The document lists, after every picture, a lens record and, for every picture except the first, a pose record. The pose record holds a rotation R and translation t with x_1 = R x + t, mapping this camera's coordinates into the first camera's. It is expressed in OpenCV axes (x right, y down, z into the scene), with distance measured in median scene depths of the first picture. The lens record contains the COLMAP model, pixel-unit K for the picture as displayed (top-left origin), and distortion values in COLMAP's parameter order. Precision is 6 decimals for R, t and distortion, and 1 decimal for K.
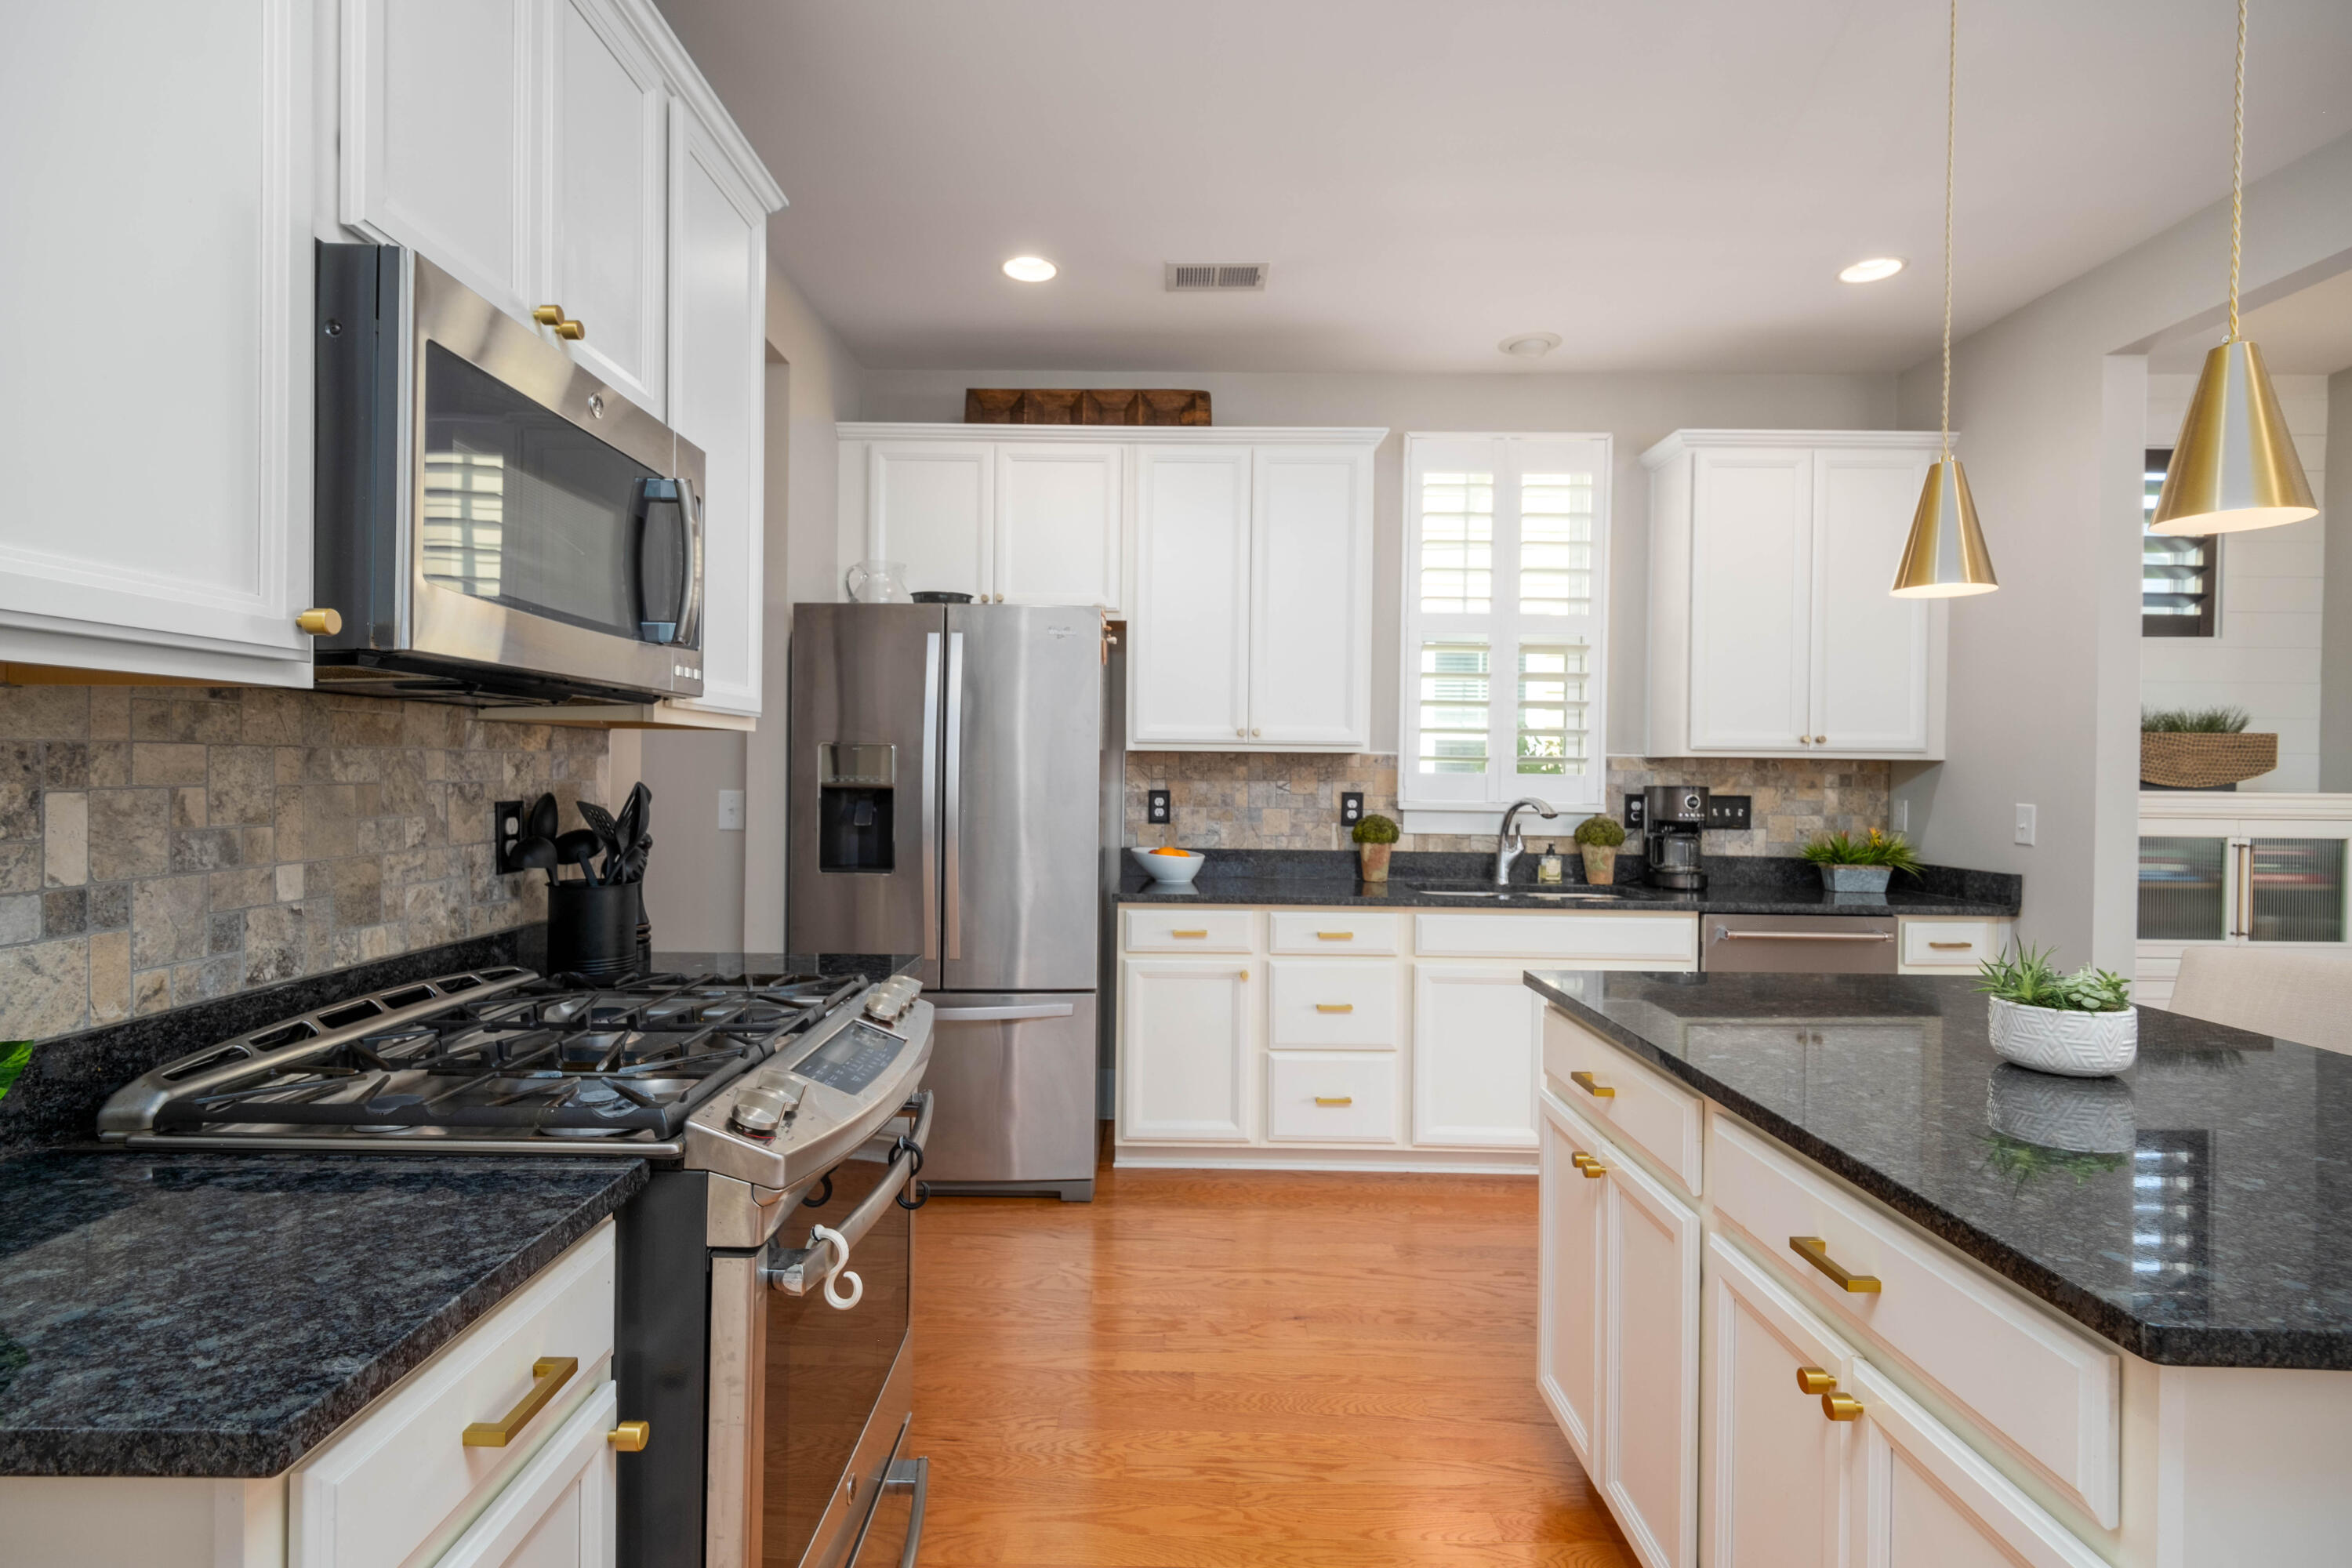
lens RADIAL K [[1150.7, 0, 1158.4], [0, 1150.7, 776.9], [0, 0, 1]] dist [0.011096, -0.009924]
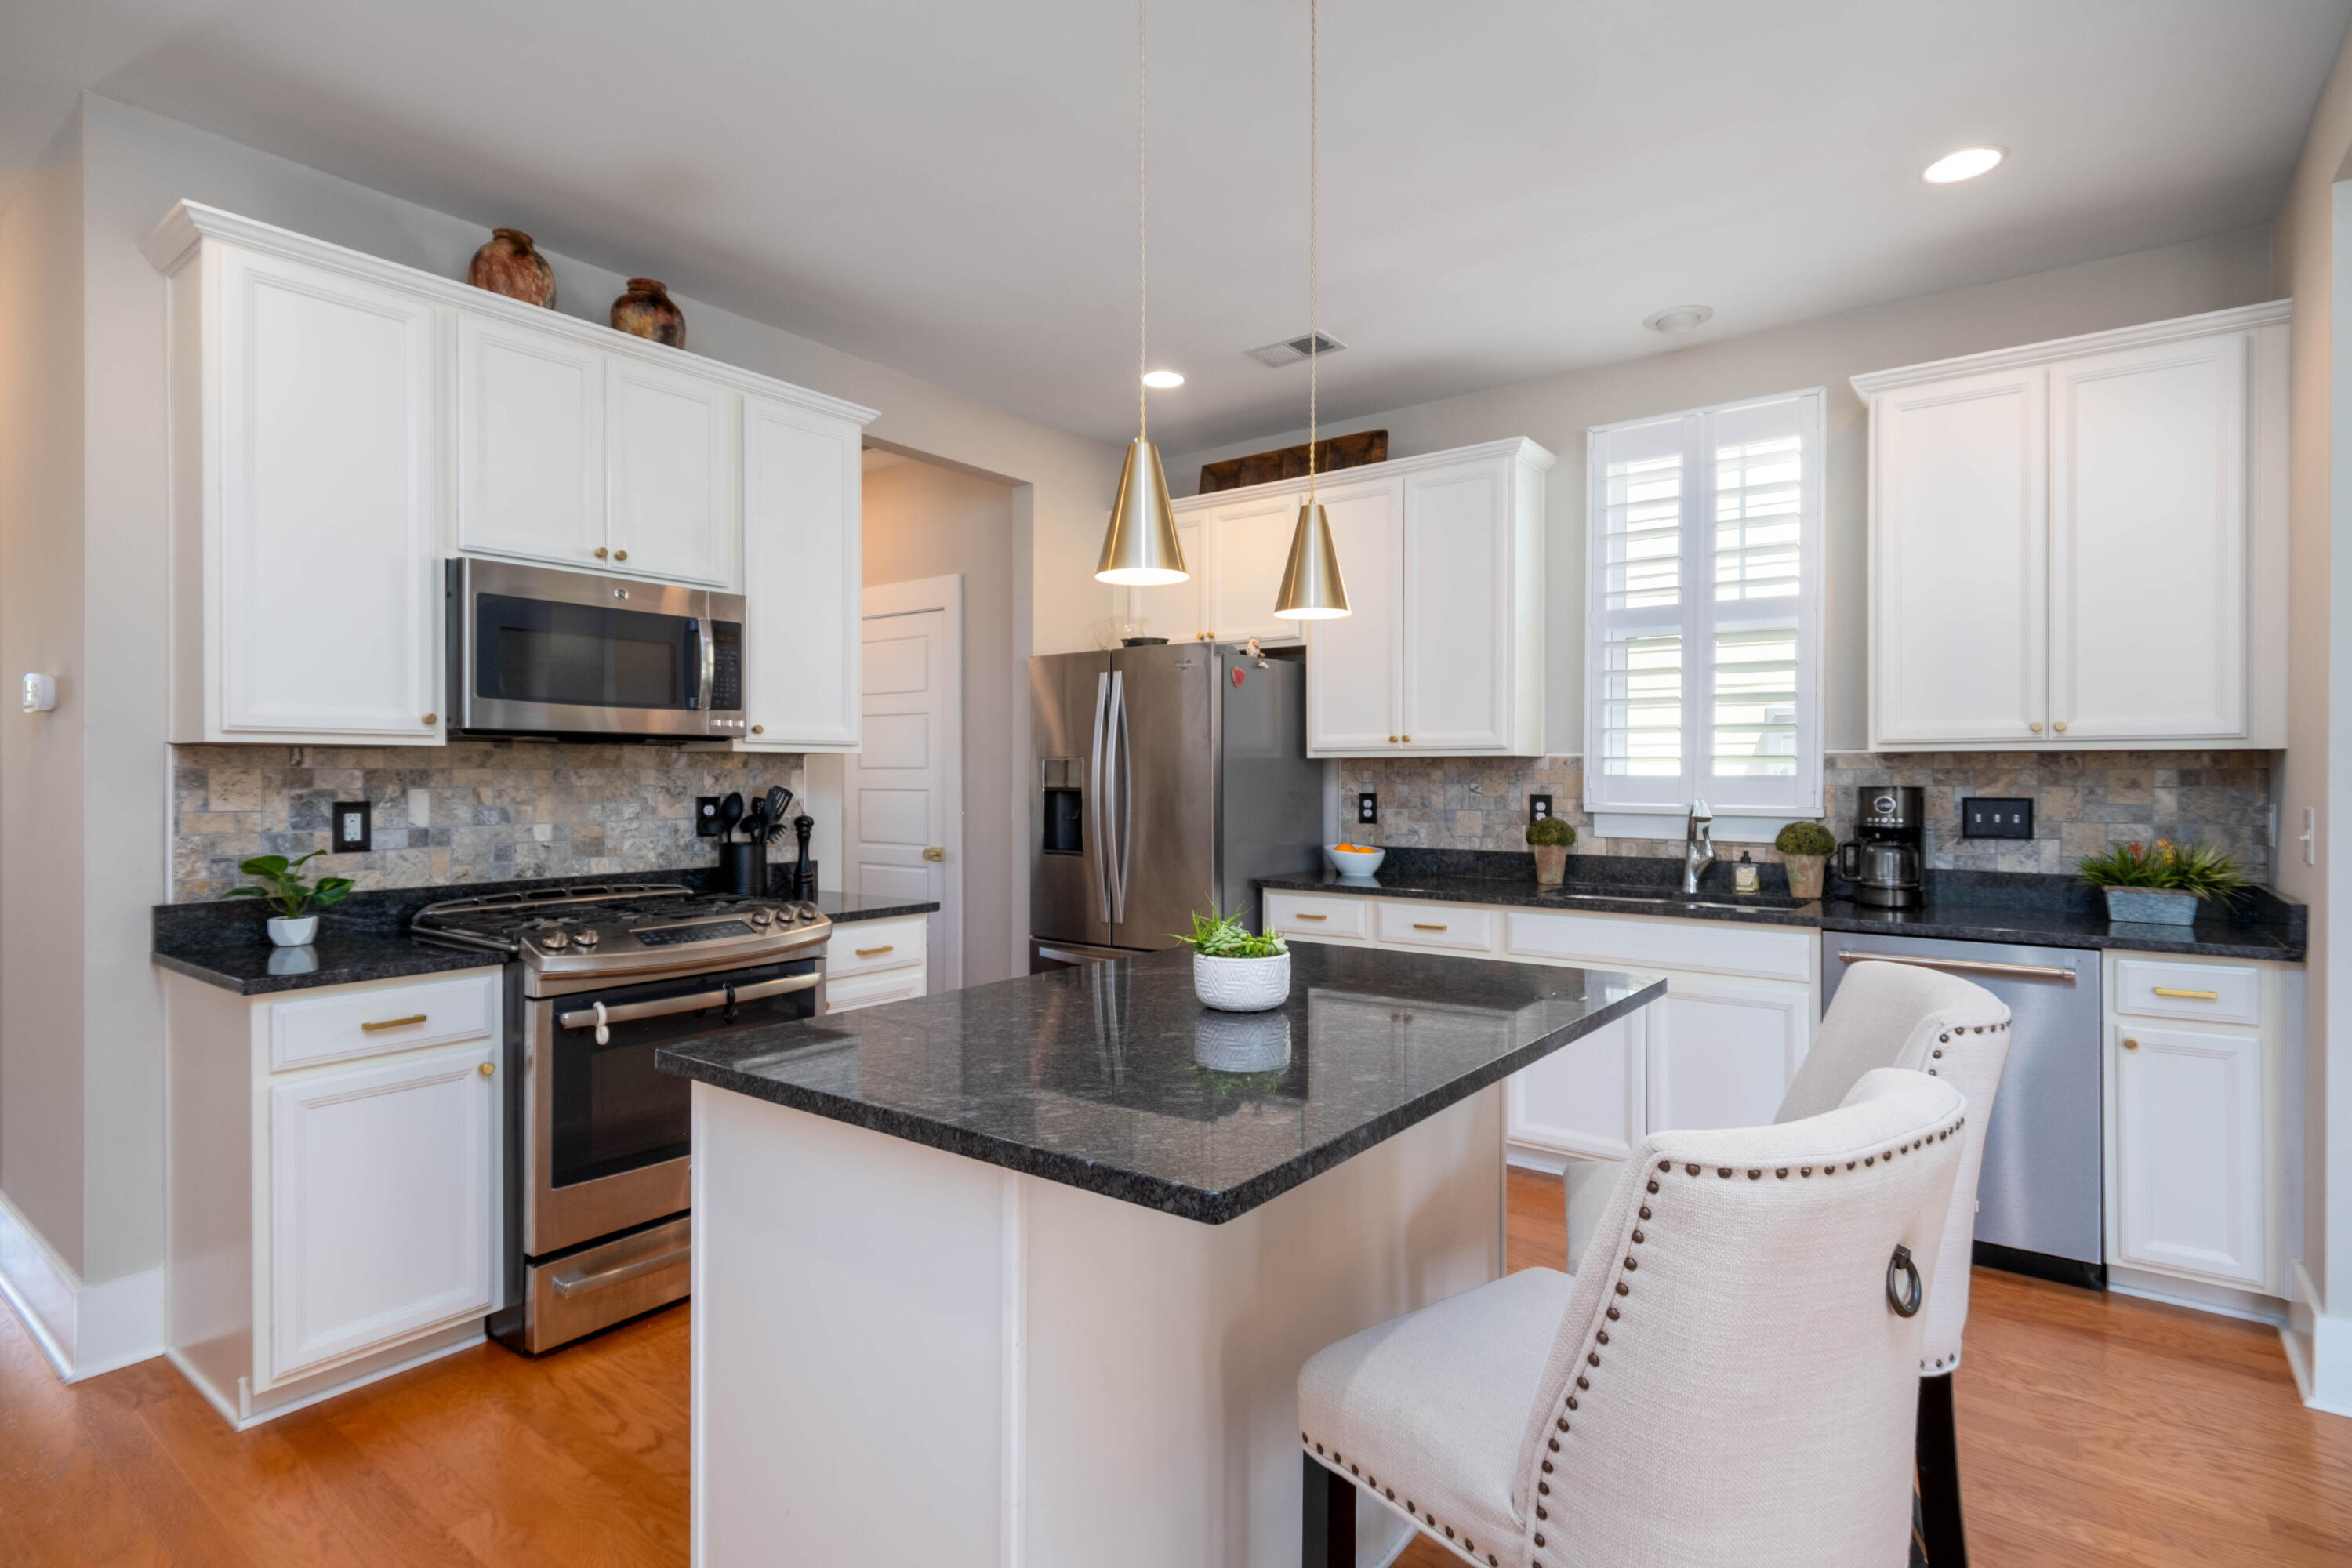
lens RADIAL K [[1150.7, 0, 1158.4], [0, 1150.7, 776.9], [0, 0, 1]] dist [0.011096, -0.009924]
pose [[0.798086, -0.011298, -0.602438, 0.523329], [0.006087, 0.999924, -0.010688, 0.006667], [0.602513, 0.004863, 0.798094, -0.006239]]
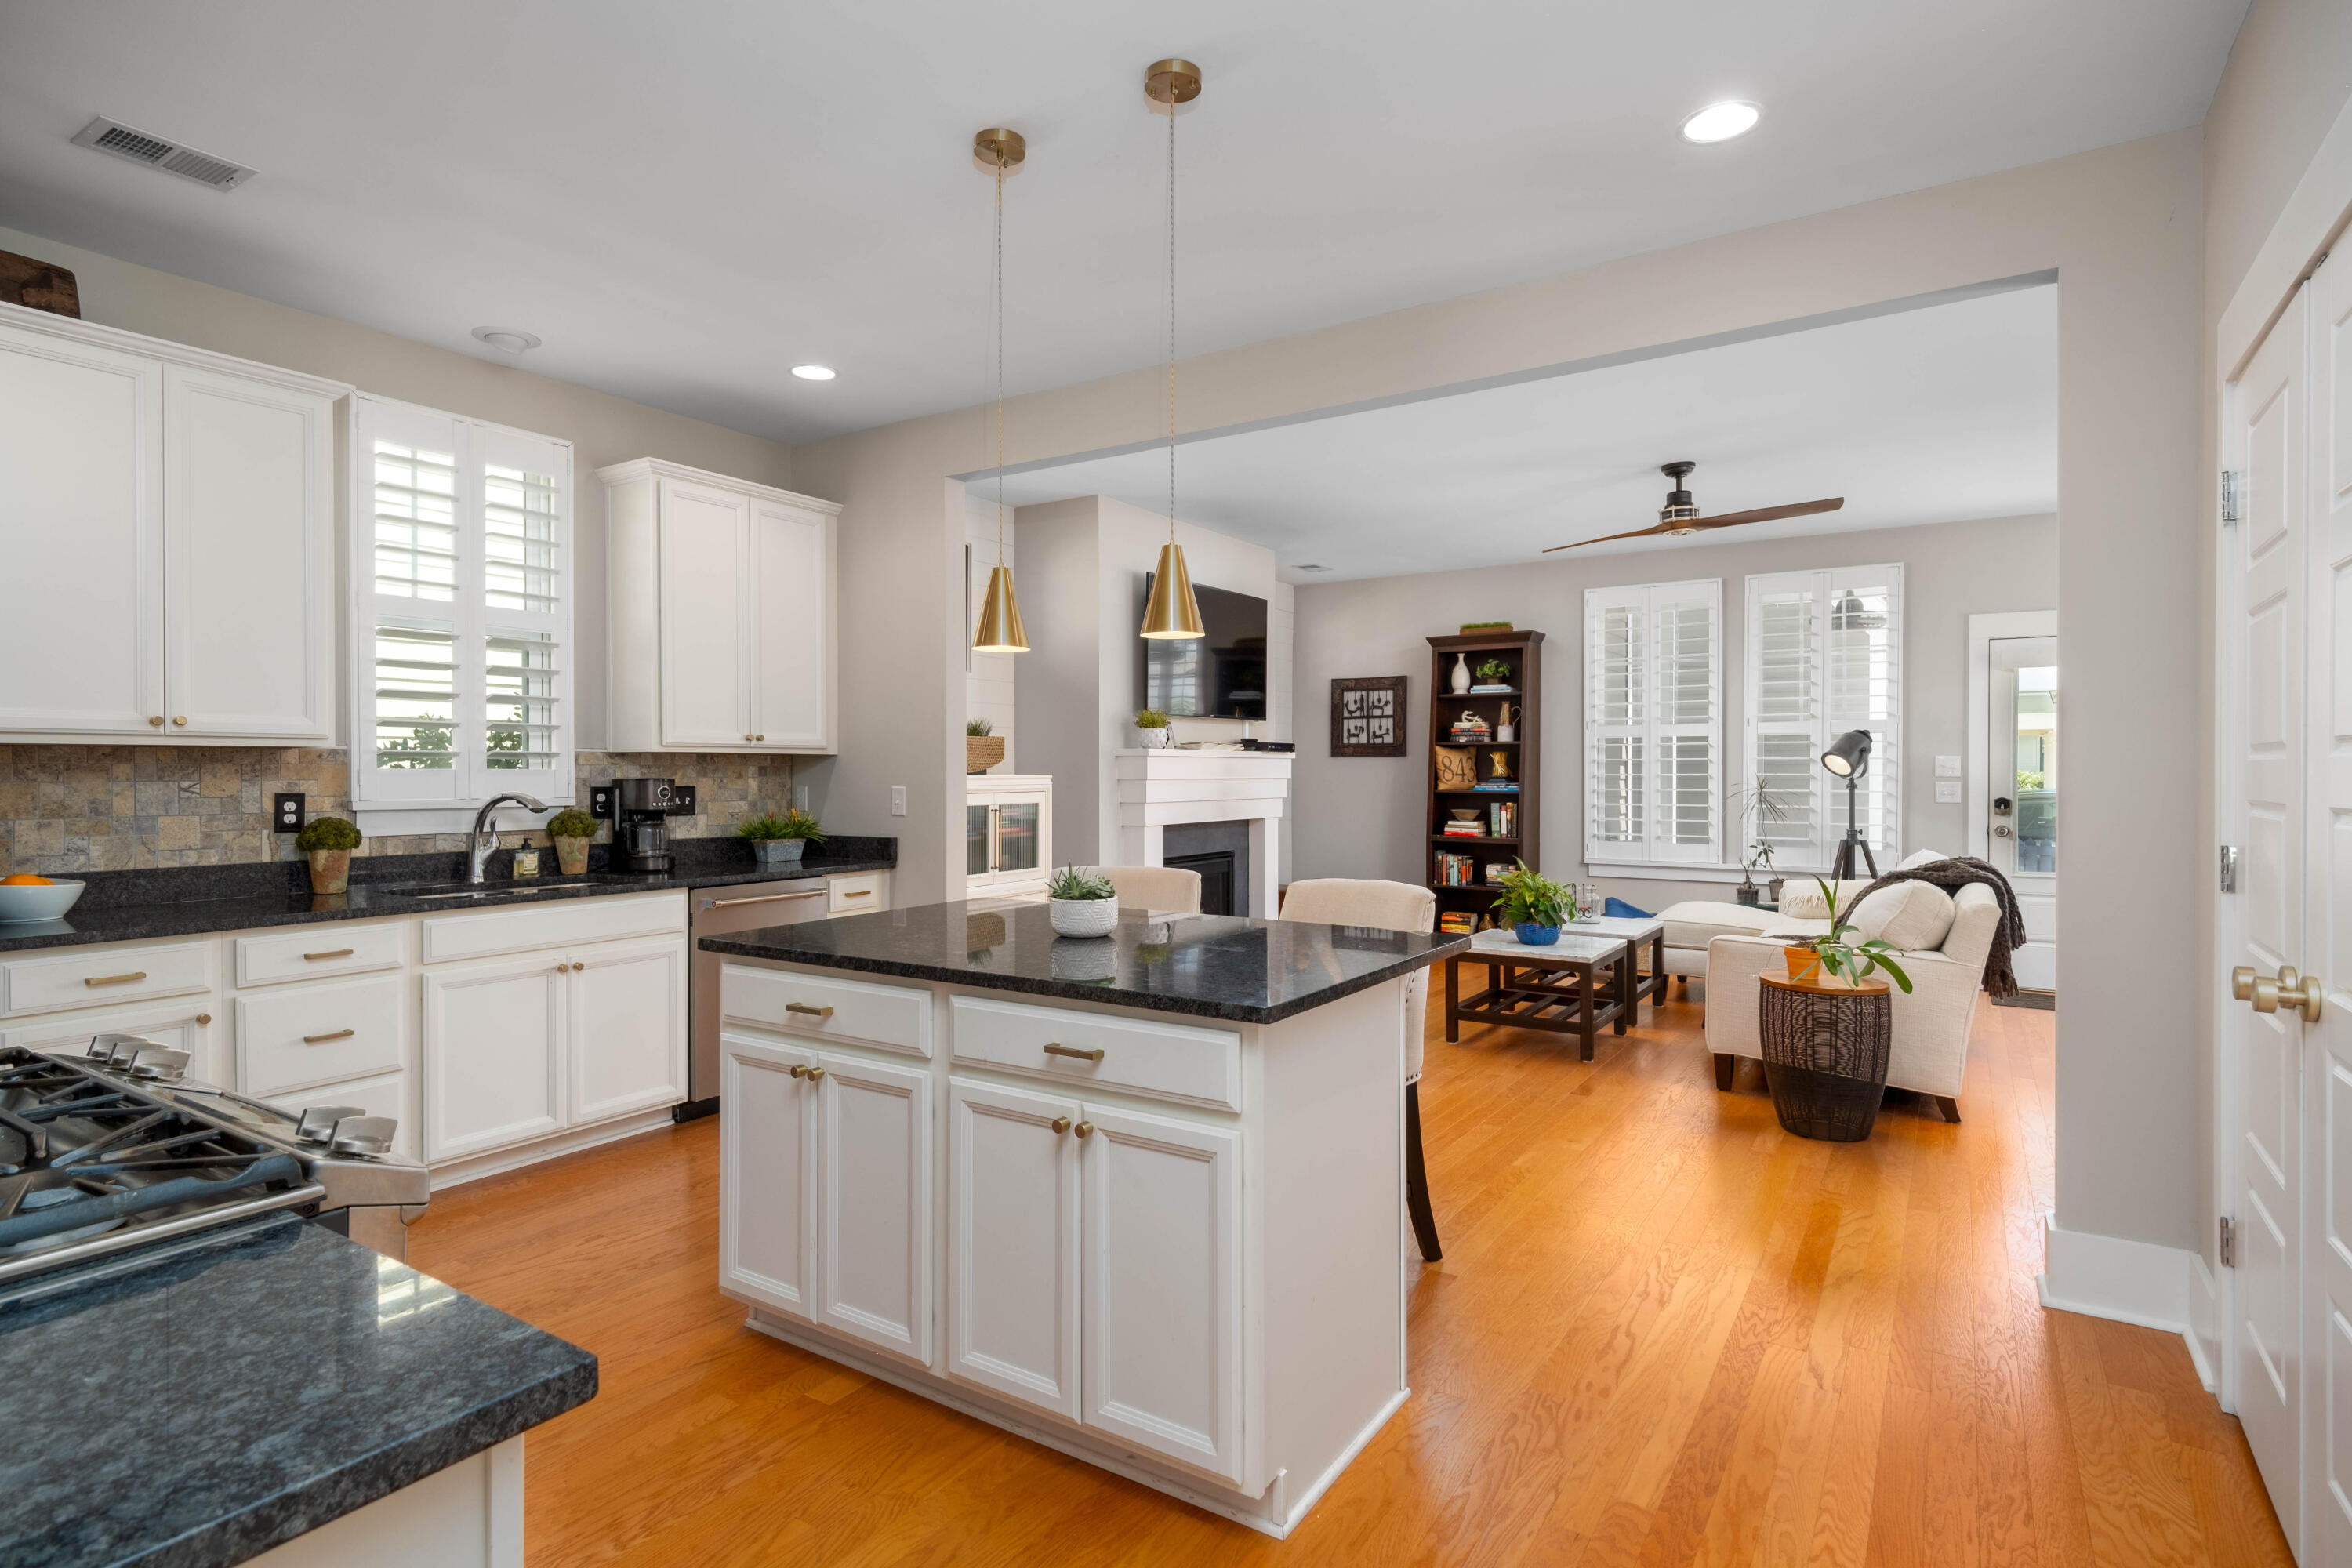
lens RADIAL K [[1163.7, 0, 1136.5], [0, 1163.7, 769.8], [0, 0, 1]] dist [0.005985, -0.000265]
pose [[0.557570, -0.013249, 0.830025, -0.208305], [0.013937, 0.999881, 0.006598, -0.000962], [-0.830013, 0.007889, 0.557688, -0.012123]]
